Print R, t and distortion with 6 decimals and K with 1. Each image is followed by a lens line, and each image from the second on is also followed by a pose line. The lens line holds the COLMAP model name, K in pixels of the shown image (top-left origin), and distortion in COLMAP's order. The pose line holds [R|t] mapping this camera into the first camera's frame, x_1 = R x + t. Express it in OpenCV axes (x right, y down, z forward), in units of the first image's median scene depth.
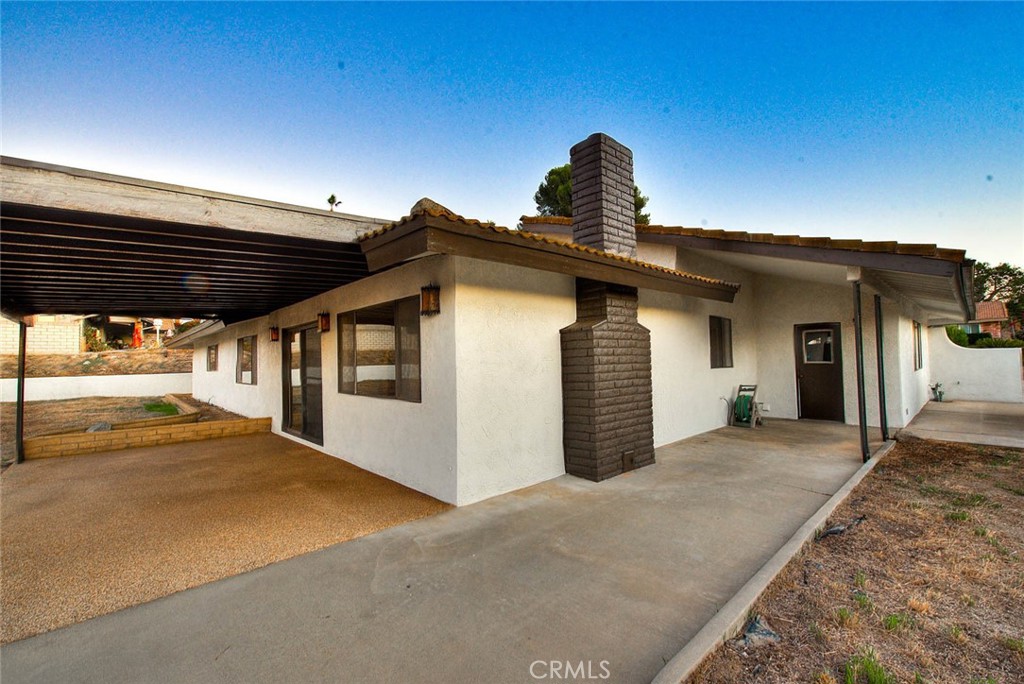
lens RADIAL K [[476.9, 0, 512.0], [0, 476.9, 342.0], [0, 0, 1]] dist [0.000367, -0.000182]
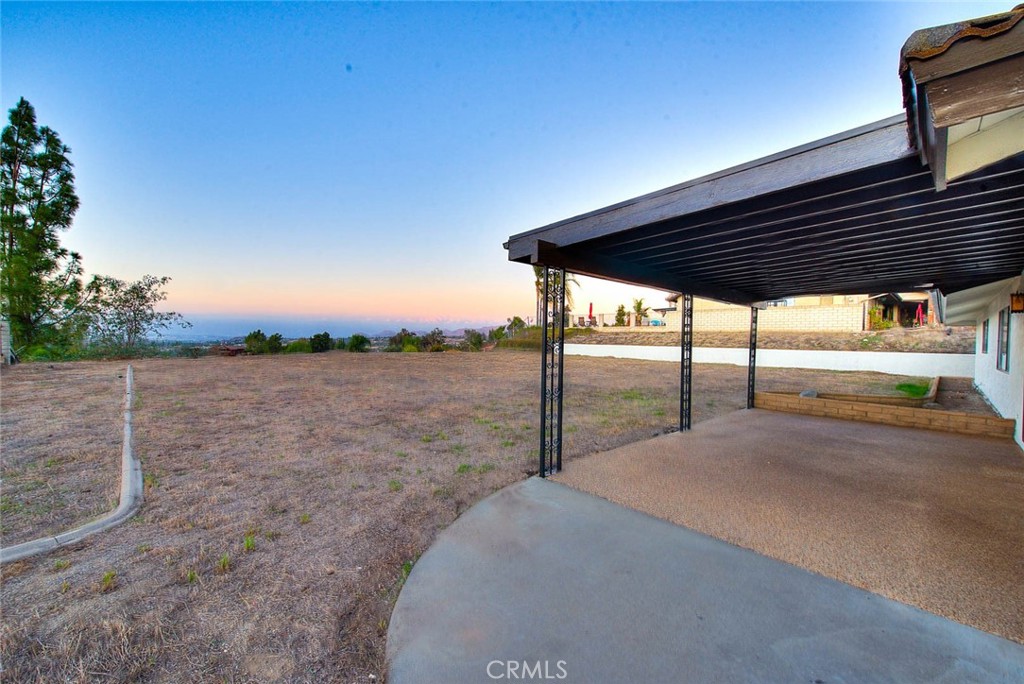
lens RADIAL K [[426.6, 0, 512.0], [0, 426.6, 342.0], [0, 0, 1]] dist [-0.000498, 0.000061]
pose [[-0.064635, 0.023068, -0.997642, 0.184243], [0.018569, 0.999587, 0.021910, 0.015497], [0.997736, -0.017109, -0.065037, 0.311900]]
